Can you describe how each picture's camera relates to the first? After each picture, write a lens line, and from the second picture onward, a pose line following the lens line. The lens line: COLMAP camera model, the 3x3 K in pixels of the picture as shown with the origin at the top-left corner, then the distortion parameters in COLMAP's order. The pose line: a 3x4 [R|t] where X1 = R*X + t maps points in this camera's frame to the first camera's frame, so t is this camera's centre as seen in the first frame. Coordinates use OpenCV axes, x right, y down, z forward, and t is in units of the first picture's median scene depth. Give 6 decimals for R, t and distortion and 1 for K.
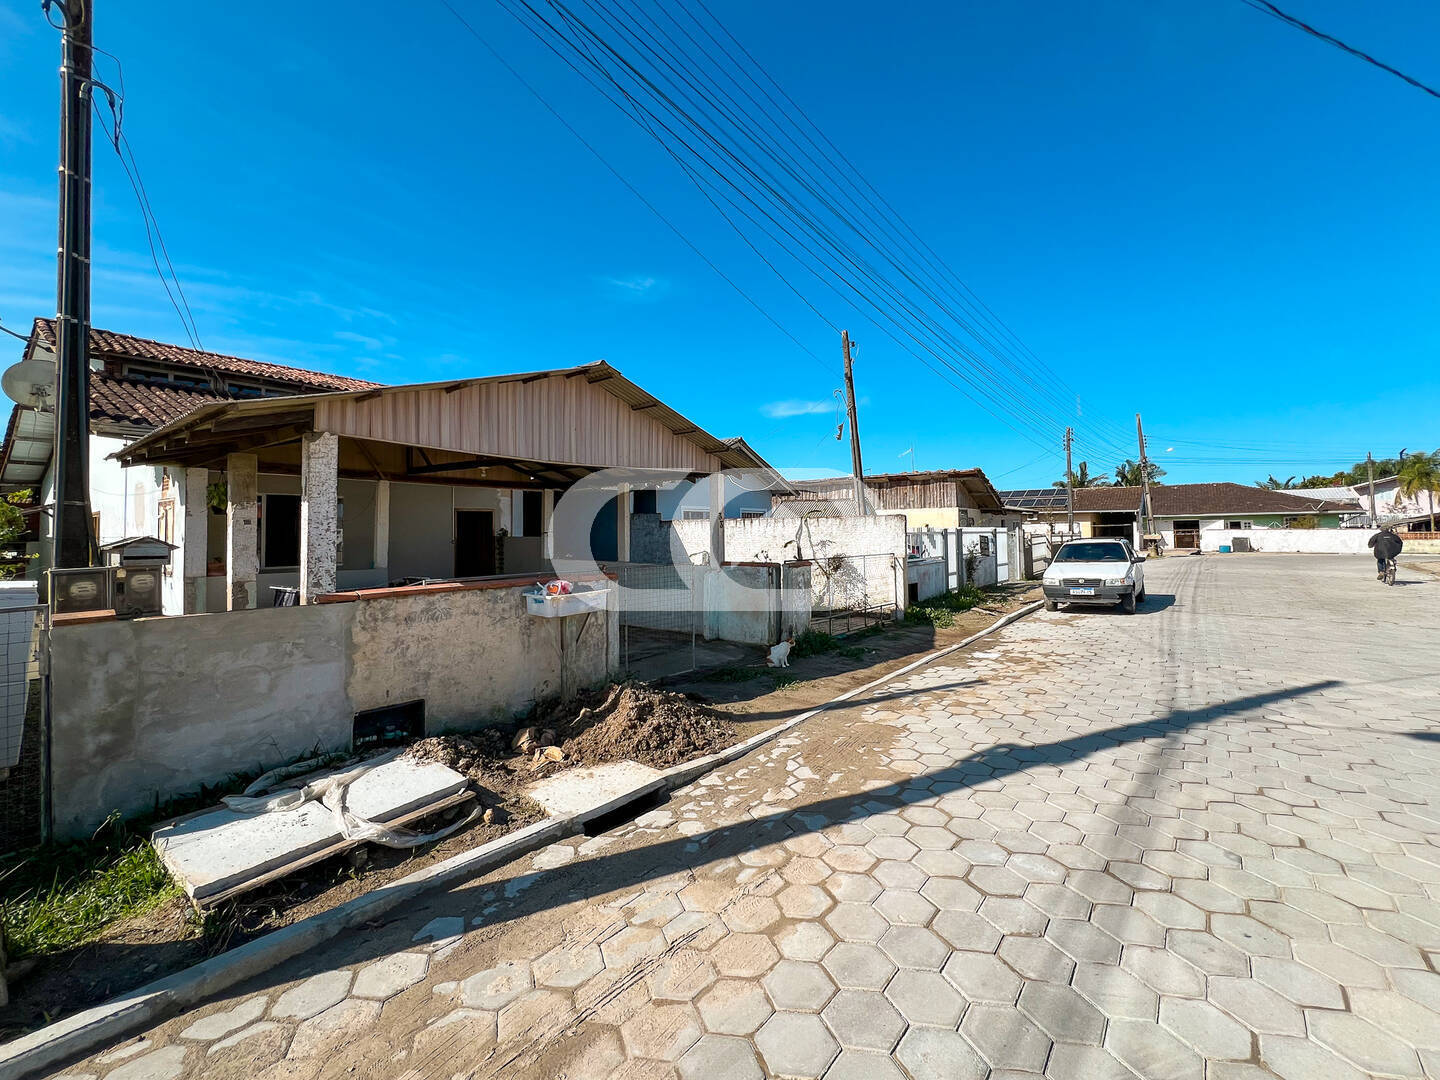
lens RADIAL K [[581.1, 0, 719.7], [0, 581.1, 490.1], [0, 0, 1]] dist [-0.004860, -0.000065]
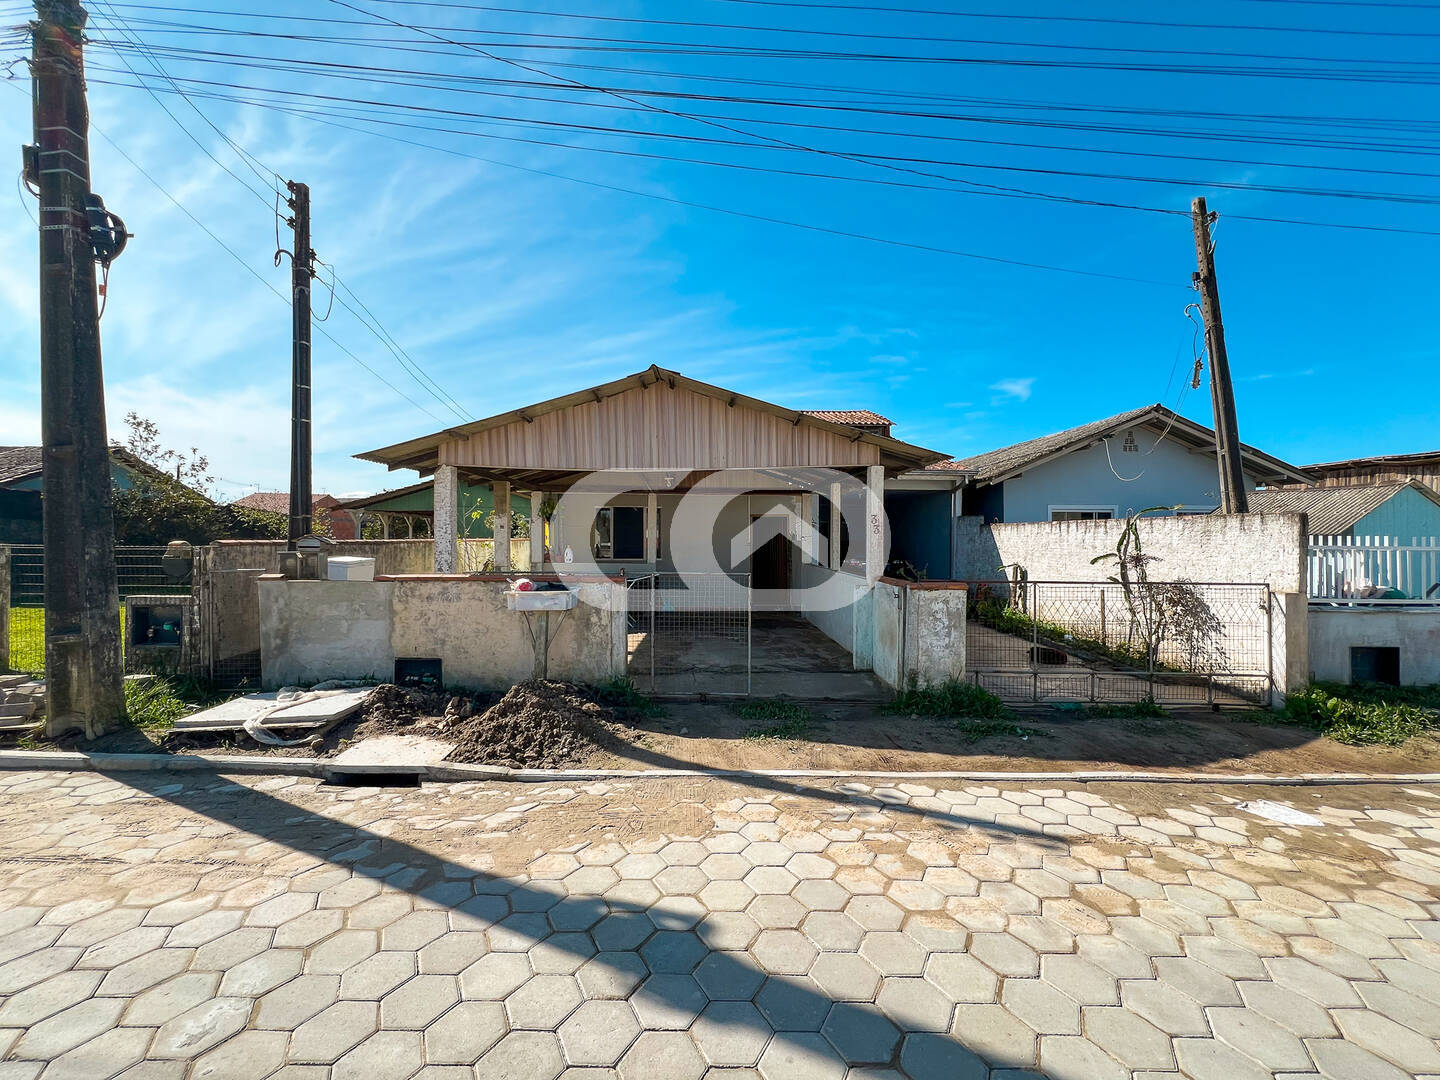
lens RADIAL K [[568.8, 0, 712.2], [0, 568.8, 542.5], [0, 0, 1]] dist [-0.002022, -0.000289]
pose [[0.645246, 0.026903, -0.763501, 0.961100], [0.041695, 0.996650, 0.070356, 0.029706], [0.762836, -0.077231, 0.641963, 0.710040]]
